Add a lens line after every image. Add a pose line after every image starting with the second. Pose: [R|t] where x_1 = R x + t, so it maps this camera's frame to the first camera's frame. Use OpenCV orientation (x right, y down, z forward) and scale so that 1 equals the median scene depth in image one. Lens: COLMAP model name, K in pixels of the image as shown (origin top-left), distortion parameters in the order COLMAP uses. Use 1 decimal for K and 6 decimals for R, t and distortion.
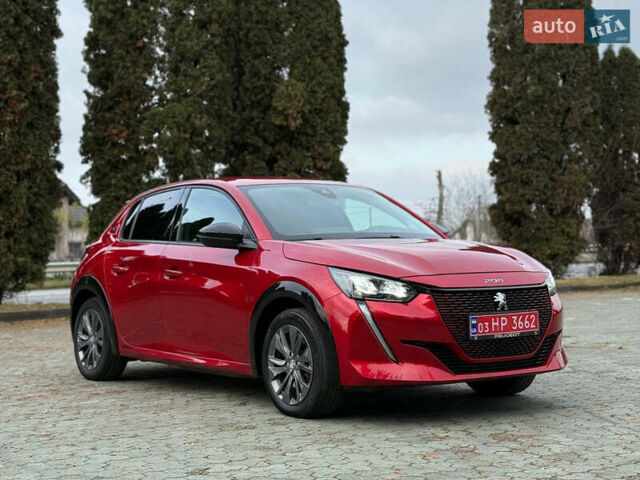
lens RADIAL K [[1198.7, 0, 320.2], [0, 1198.7, 253.9], [0, 0, 1]] dist [0.177114, 0.088059]
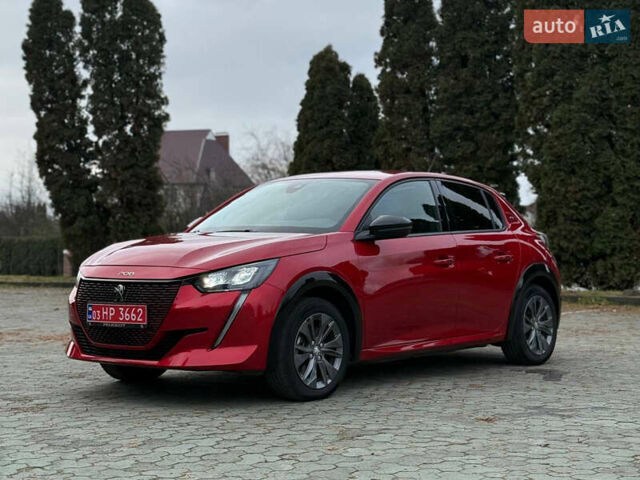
lens RADIAL K [[1201.7, 0, 316.0], [0, 1201.7, 203.3], [0, 0, 1]] dist [0.164991, 0.115496]
pose [[0.231504, -0.010976, -0.972772, 1.221400], [-0.008715, 0.999873, -0.013356, -0.026890], [0.972795, 0.011570, 0.231379, 0.911729]]
